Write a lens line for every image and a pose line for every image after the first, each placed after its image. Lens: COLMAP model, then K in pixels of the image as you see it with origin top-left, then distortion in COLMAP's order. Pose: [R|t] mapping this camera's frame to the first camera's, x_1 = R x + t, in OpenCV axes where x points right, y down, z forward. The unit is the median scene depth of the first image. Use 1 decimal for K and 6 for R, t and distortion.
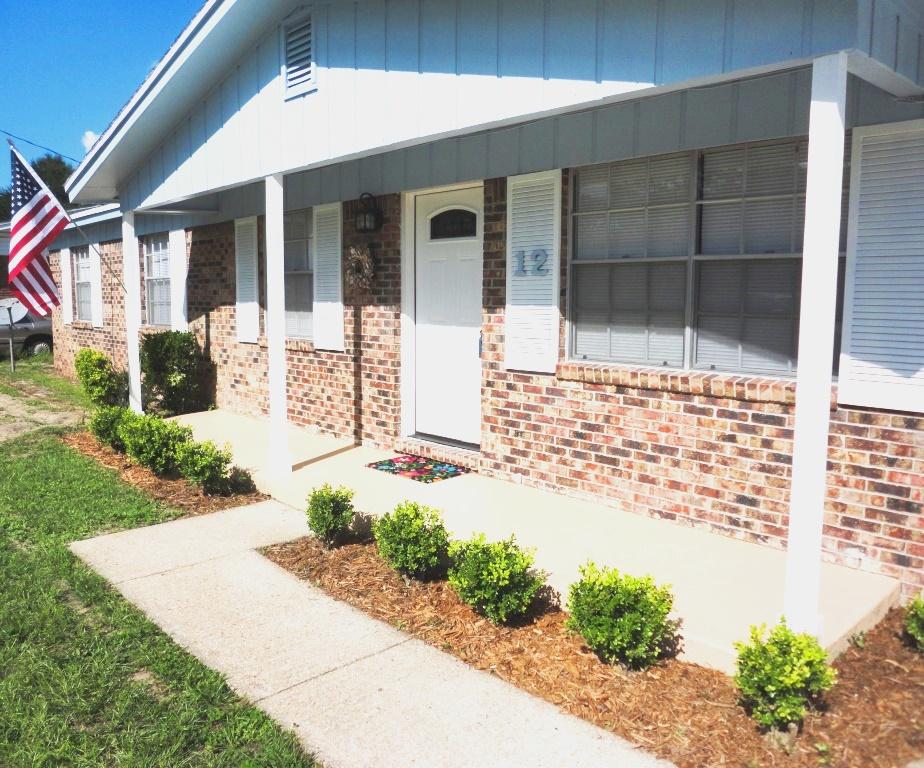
lens RADIAL K [[751.9, 0, 462.0], [0, 751.9, 384.0], [0, 0, 1]] dist [-0.057094, 0.000900]
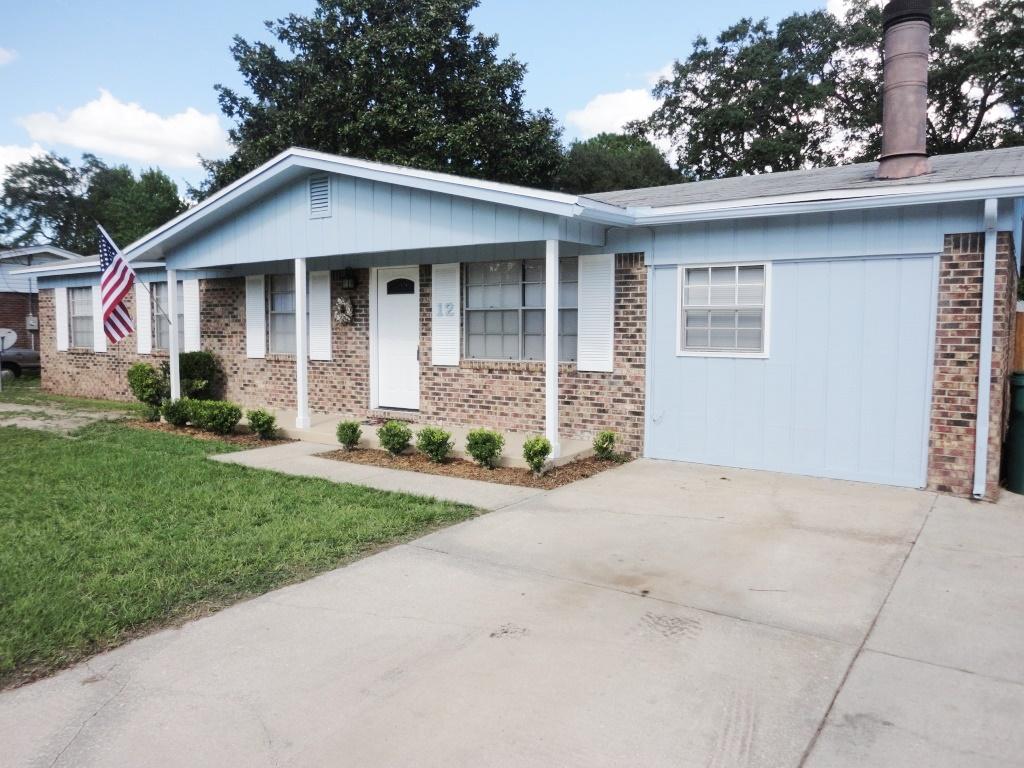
lens RADIAL K [[761.1, 0, 512.0], [0, 761.1, 384.0], [0, 0, 1]] dist [0.007146, 0.004964]
pose [[0.983376, -0.015511, 0.180916, -0.089095], [0.023649, 0.998799, -0.042912, 0.110155], [-0.180033, 0.046477, 0.982562, -0.876002]]
